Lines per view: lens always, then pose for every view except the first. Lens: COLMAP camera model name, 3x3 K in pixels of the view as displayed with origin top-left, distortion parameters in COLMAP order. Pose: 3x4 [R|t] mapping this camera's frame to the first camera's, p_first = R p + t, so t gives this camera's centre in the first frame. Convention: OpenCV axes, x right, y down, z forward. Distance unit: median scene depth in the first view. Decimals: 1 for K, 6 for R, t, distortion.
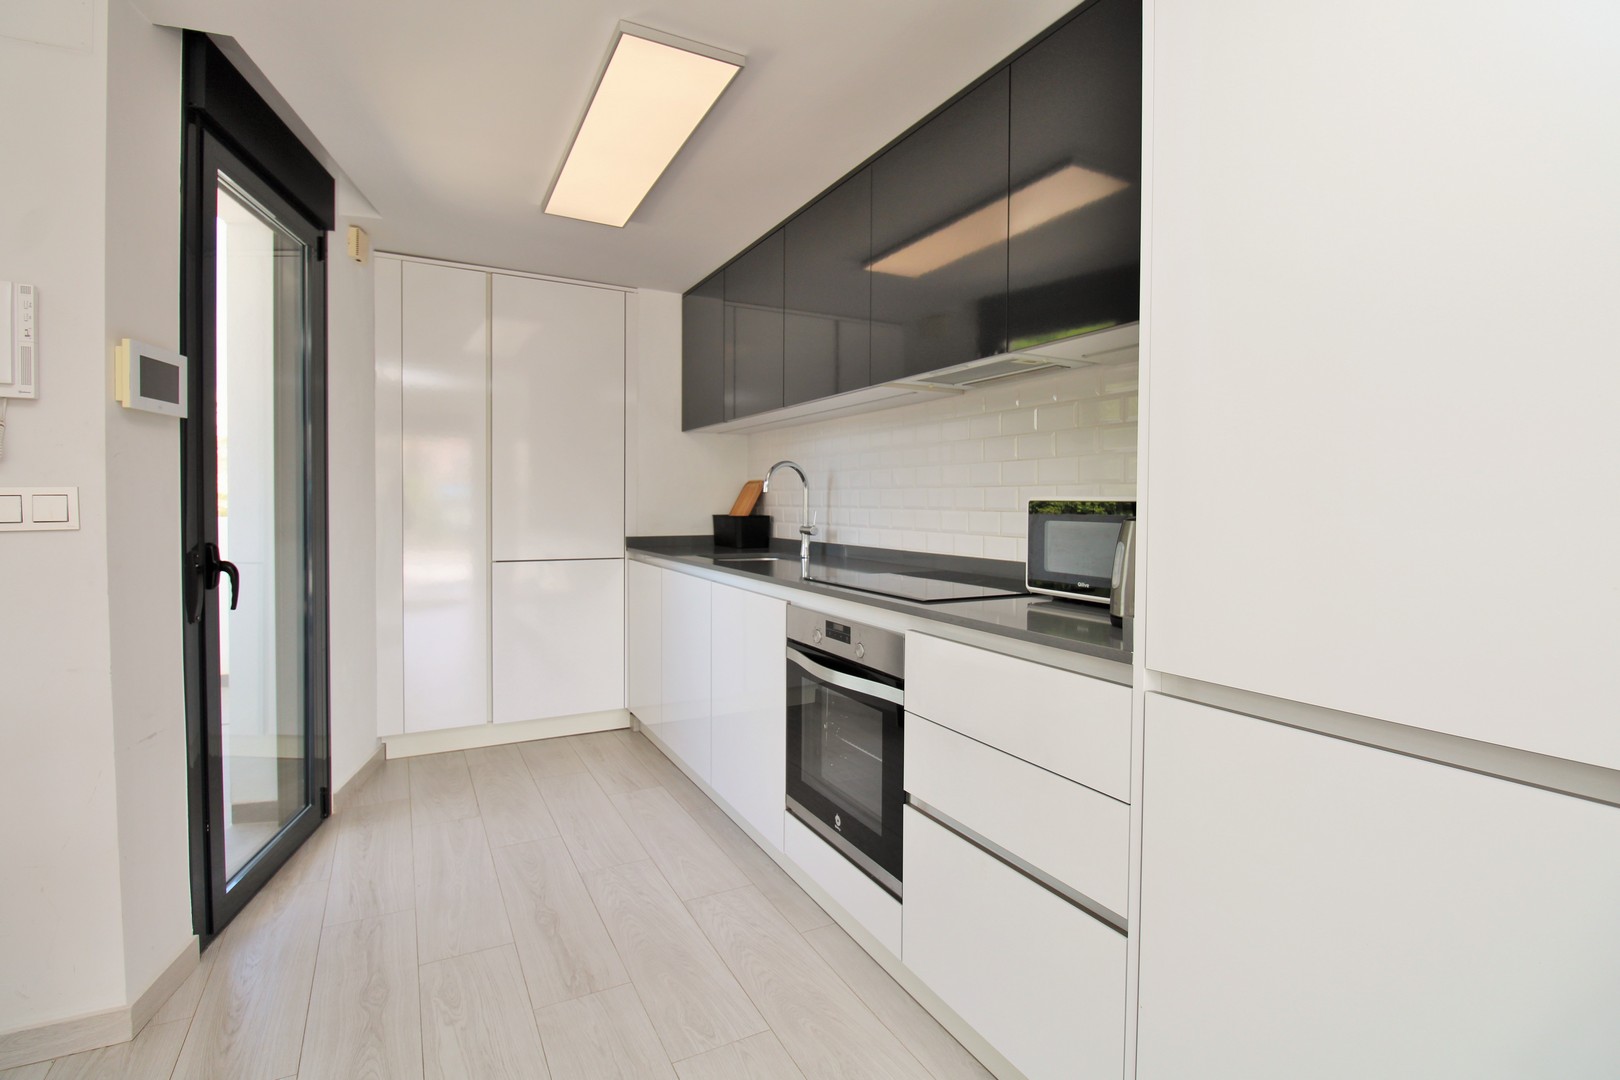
lens RADIAL K [[765.6, 0, 808.5], [0, 765.6, 523.2], [0, 0, 1]] dist [-0.009155, -0.000998]
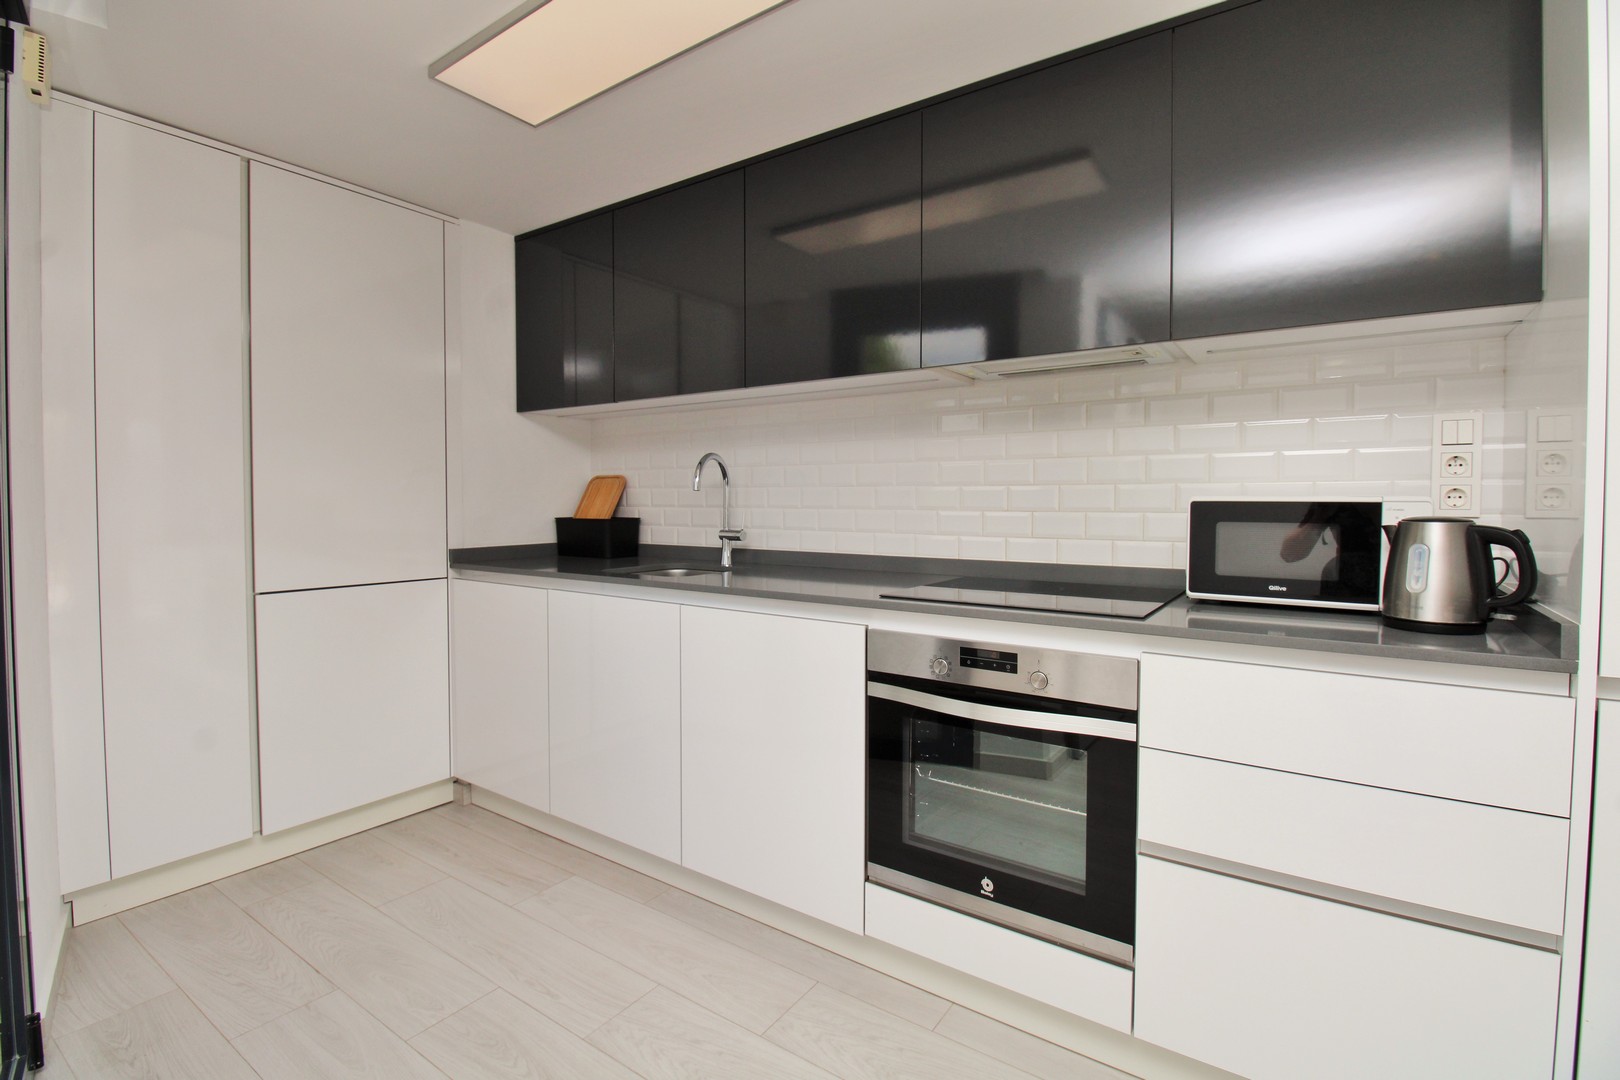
lens RADIAL K [[745.2, 0, 810.1], [0, 745.2, 524.1], [0, 0, 1]] dist [-0.002588, -0.014140]
pose [[0.889827, -0.019573, 0.455878, -0.367035], [0.016542, 0.999807, 0.010636, -0.012641], [-0.455998, -0.001923, 0.889979, 0.270670]]
